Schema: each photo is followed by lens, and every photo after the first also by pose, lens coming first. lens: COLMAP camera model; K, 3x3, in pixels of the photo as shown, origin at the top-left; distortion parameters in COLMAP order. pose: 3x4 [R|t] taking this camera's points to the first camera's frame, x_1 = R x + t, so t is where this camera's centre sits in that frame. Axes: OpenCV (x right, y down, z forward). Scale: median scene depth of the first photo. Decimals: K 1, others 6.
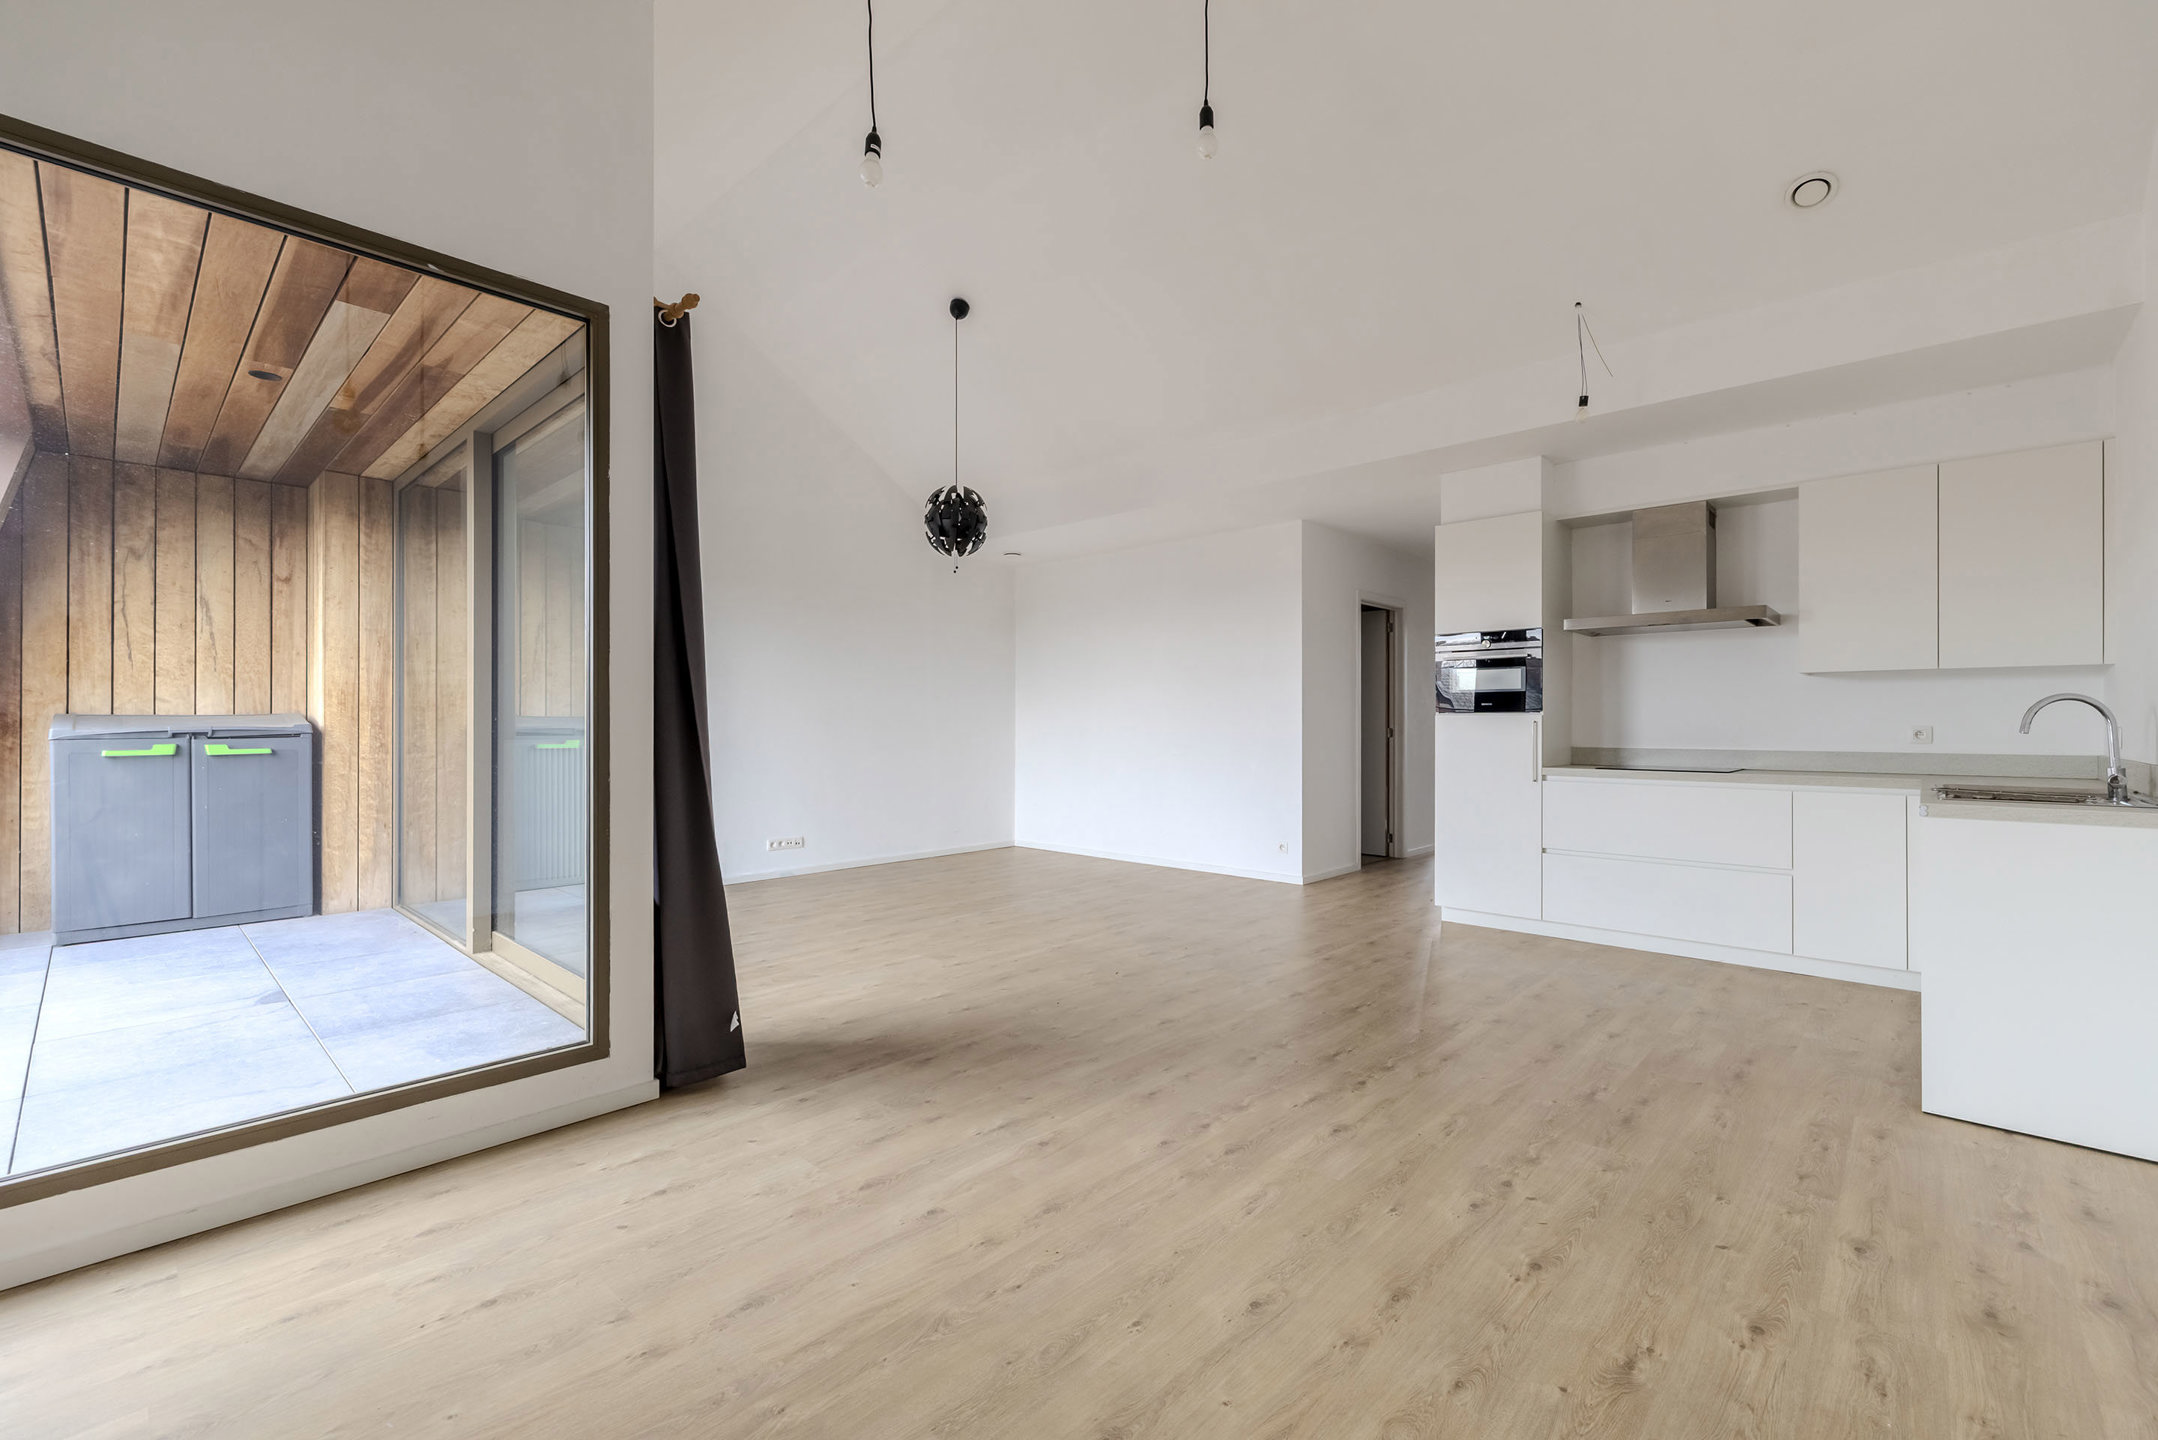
lens RADIAL K [[923.6, 0, 1060.5], [0, 923.6, 702.8], [0, 0, 1]] dist [0.008260, 0.000159]
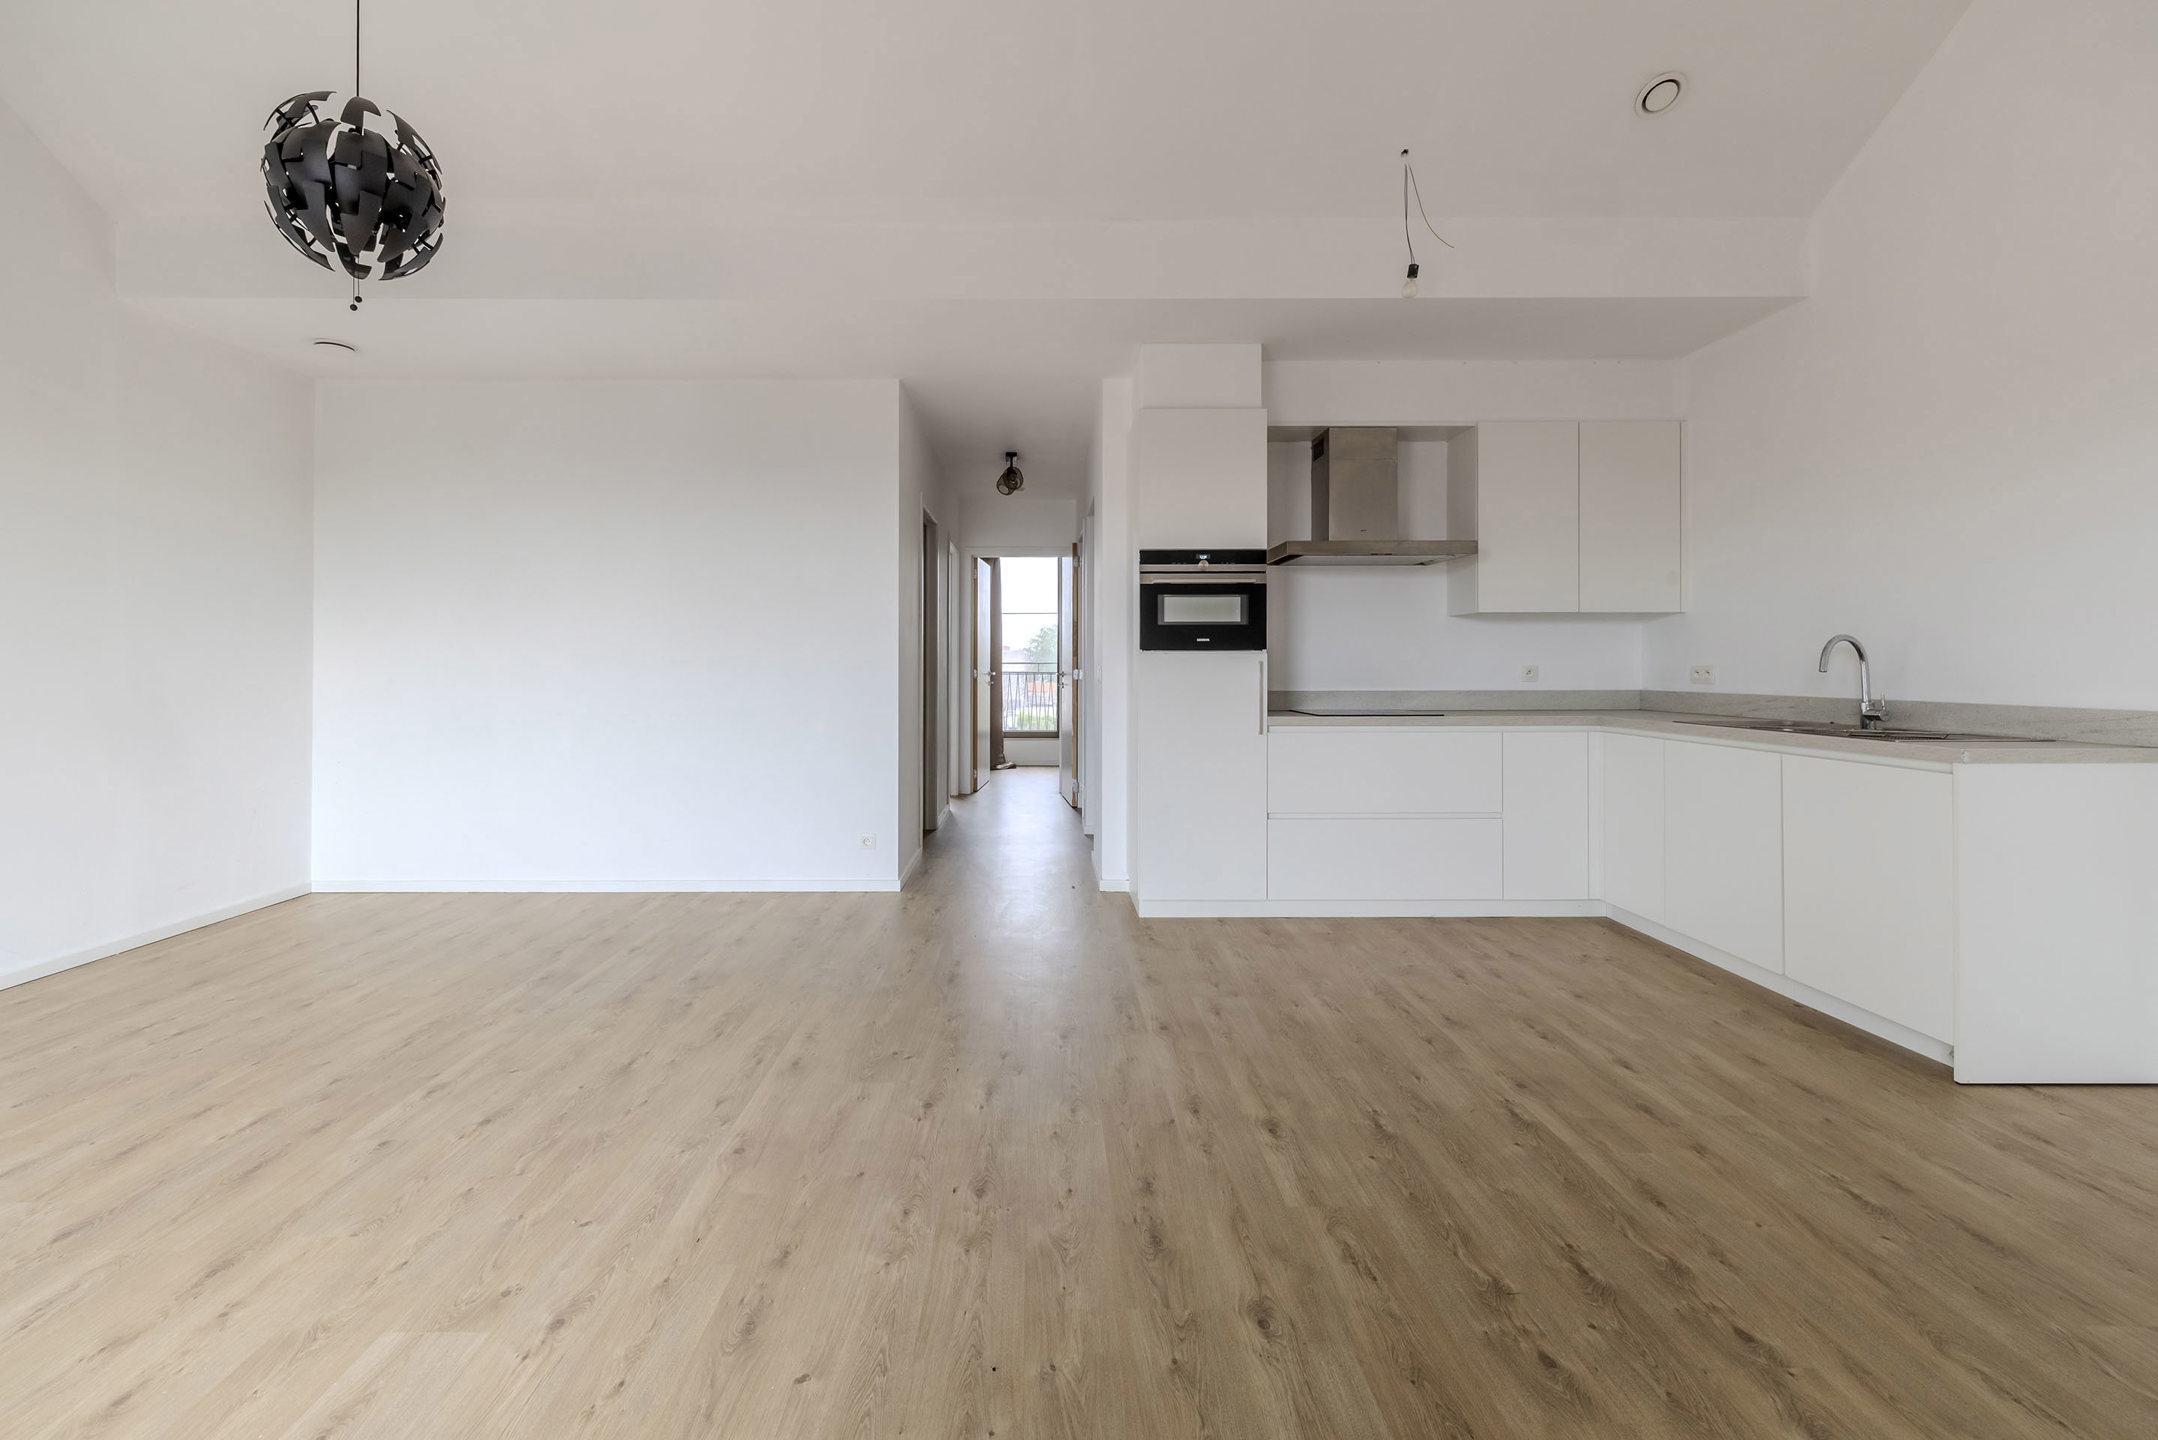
lens RADIAL K [[931.7, 0, 1051.0], [0, 931.7, 653.2], [0, 0, 1]] dist [0.002791, 0.000099]
pose [[0.720207, 0.004845, 0.693743, -0.222769], [-0.012518, 0.999904, 0.006013, 0.010941], [-0.693647, -0.013015, 0.720198, 0.583312]]
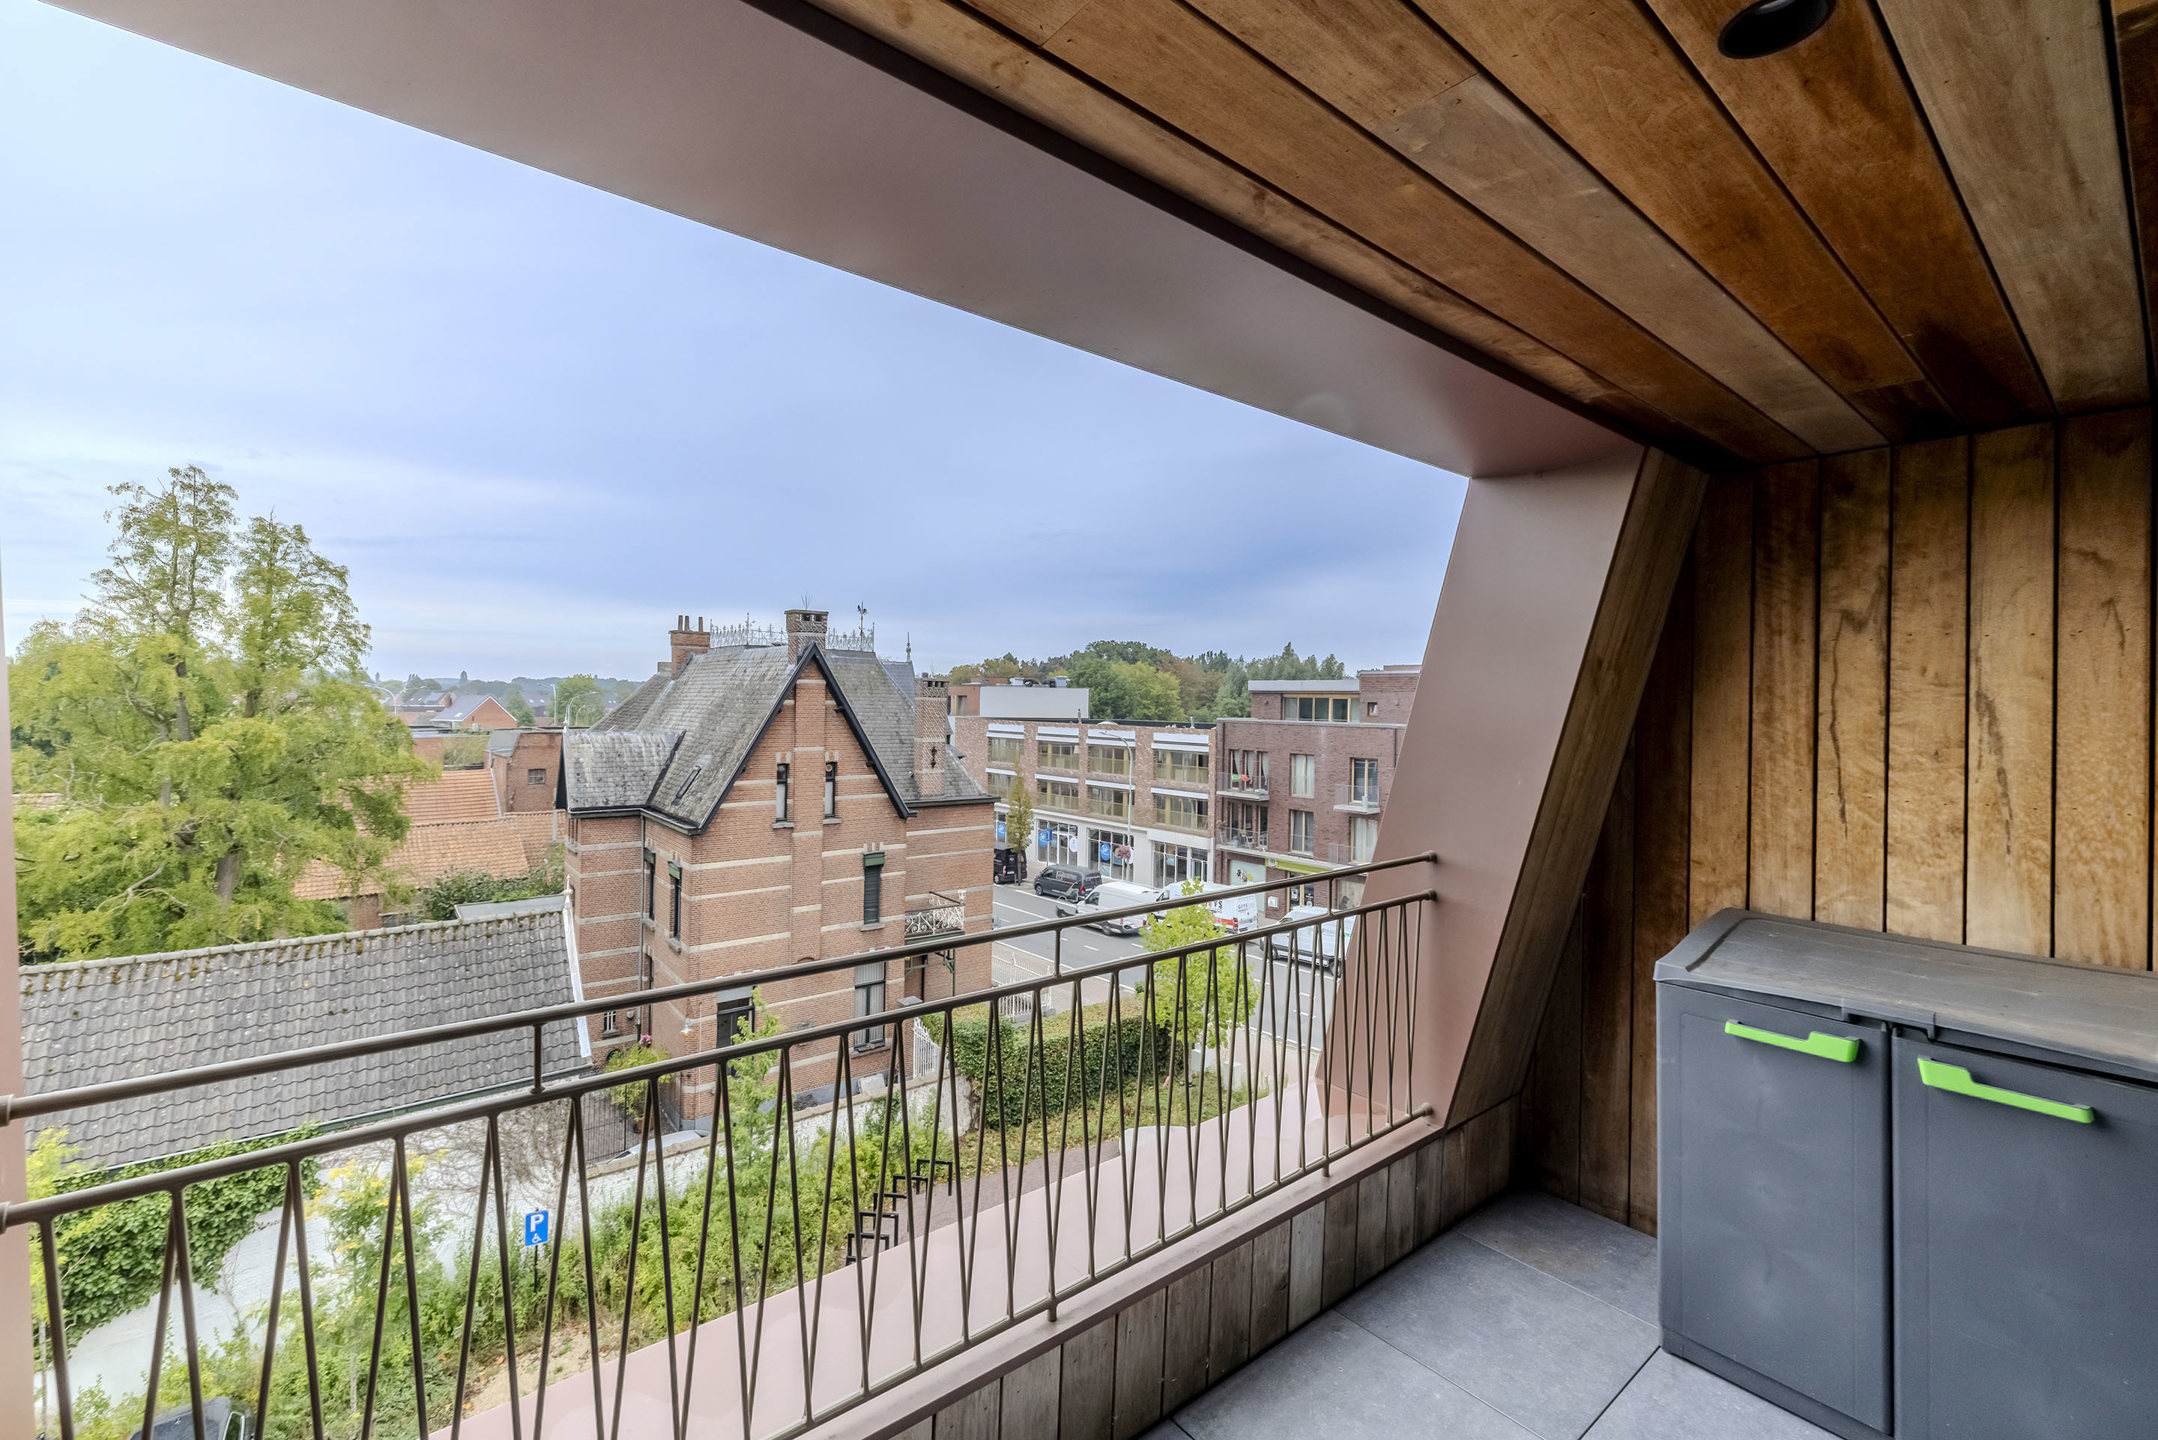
lens RADIAL K [[908.1, 0, 1065.4], [0, 908.1, 701.5], [0, 0, 1]] dist [-0.001089, -0.000198]
pose [[-0.127086, -0.005280, -0.991878, -0.425637], [0.004339, 0.999973, -0.005879, -0.114128], [0.991882, -0.005051, -0.127060, 0.625843]]
